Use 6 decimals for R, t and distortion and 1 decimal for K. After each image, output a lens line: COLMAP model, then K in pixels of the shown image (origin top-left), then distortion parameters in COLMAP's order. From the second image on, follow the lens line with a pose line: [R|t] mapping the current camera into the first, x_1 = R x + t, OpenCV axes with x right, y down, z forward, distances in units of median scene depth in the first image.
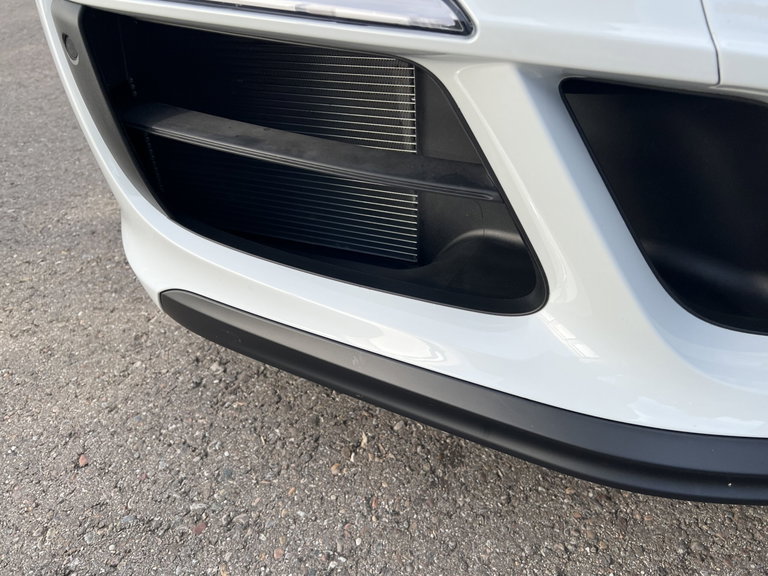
lens RADIAL K [[612.2, 0, 384.0], [0, 612.2, 288.0], [0, 0, 1]] dist [-0.002274, -0.000344]
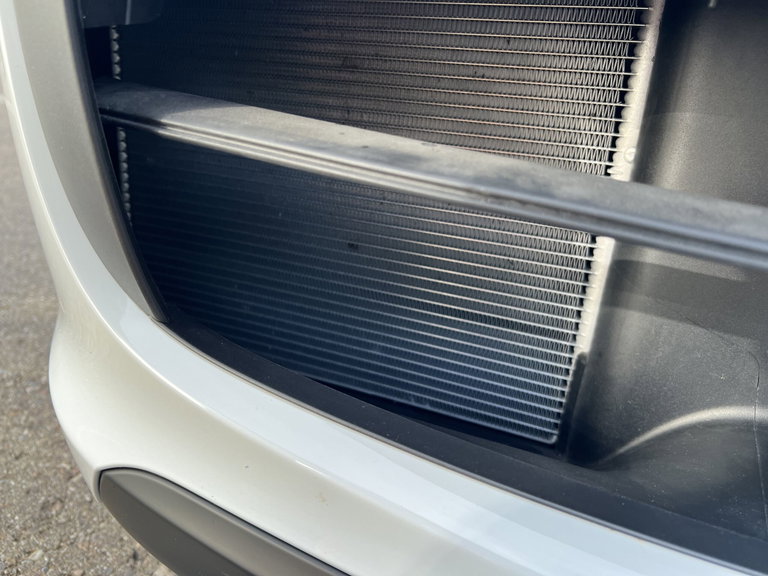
lens RADIAL K [[573.5, 0, 380.3], [0, 573.5, 290.5], [0, 0, 1]] dist [0.068981, -0.094685]
pose [[0.990396, 0.113434, 0.079050, -0.124845], [-0.091556, 0.966494, -0.239807, -0.025434], [-0.103603, 0.230266, 0.967597, 0.310946]]
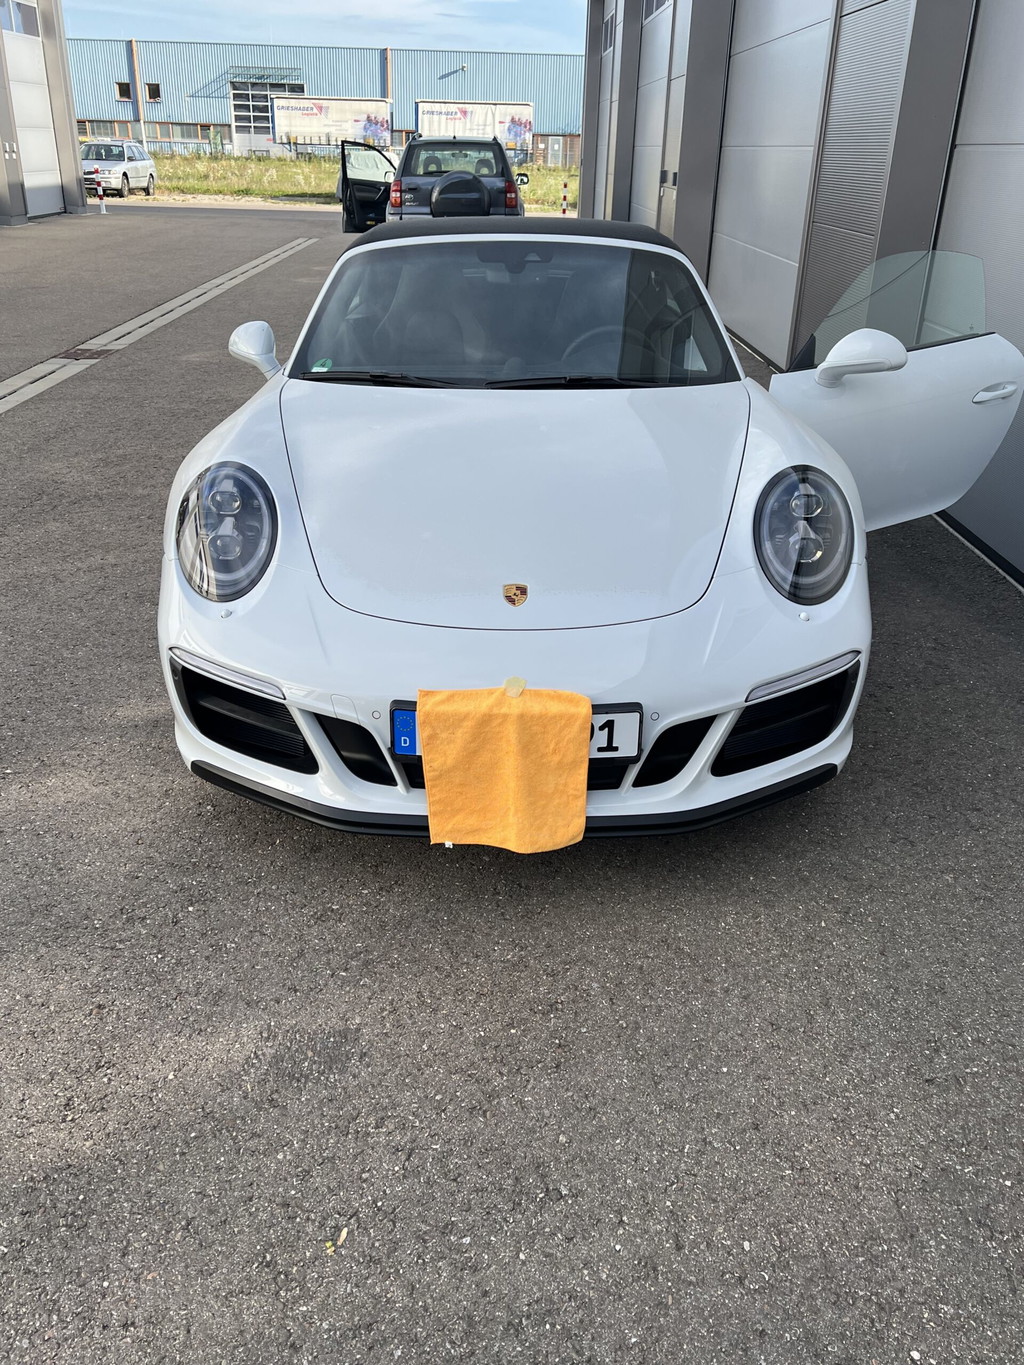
lens RADIAL K [[1088.1, 0, 512.0], [0, 1088.1, 682.5], [0, 0, 1]] dist [-0.002274, -0.000344]
pose [[0.996819, 0.079028, -0.010298, 0.595684], [-0.079693, 0.987234, -0.137908, 0.126188], [-0.000732, 0.138290, 0.990391, -2.148077]]
